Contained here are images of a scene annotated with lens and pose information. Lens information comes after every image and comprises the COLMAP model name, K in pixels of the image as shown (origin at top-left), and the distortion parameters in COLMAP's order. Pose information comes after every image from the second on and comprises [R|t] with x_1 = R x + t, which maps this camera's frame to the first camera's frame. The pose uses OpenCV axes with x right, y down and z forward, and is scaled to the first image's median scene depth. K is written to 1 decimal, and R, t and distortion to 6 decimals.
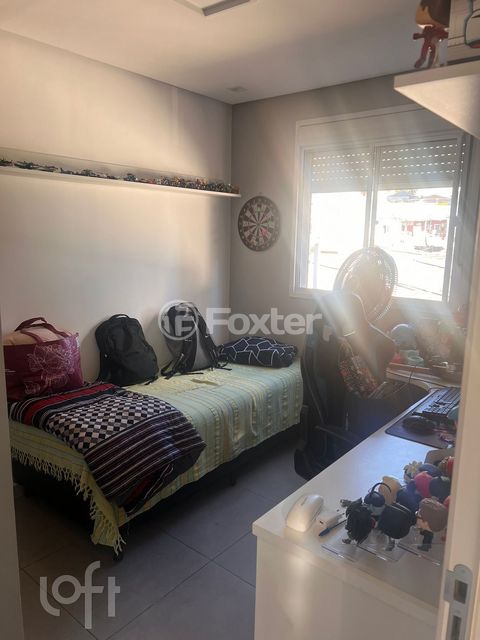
lens RADIAL K [[483.7, 0, 240.8], [0, 483.7, 319.9], [0, 0, 1]] dist [0.046925, -0.028162]
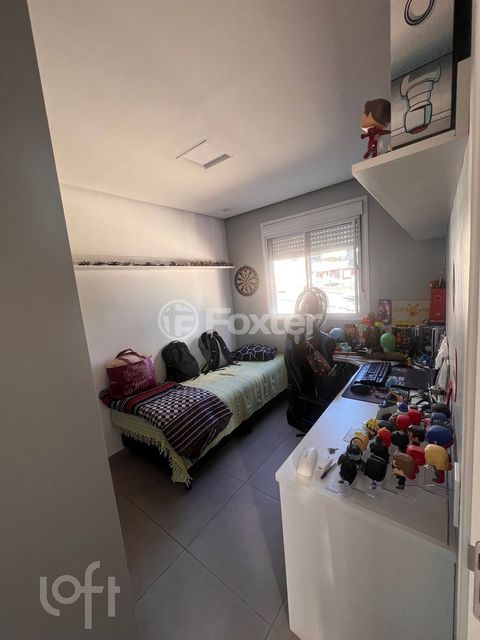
lens RADIAL K [[255.3, 0, 237.4], [0, 255.3, 320.6], [0, 0, 1]] dist [0.001211, 0.000387]
pose [[0.993501, -0.113804, 0.002291, -0.022215], [0.113783, 0.992346, -0.047981, -0.018725], [0.003187, 0.047929, 0.998846, 0.097898]]
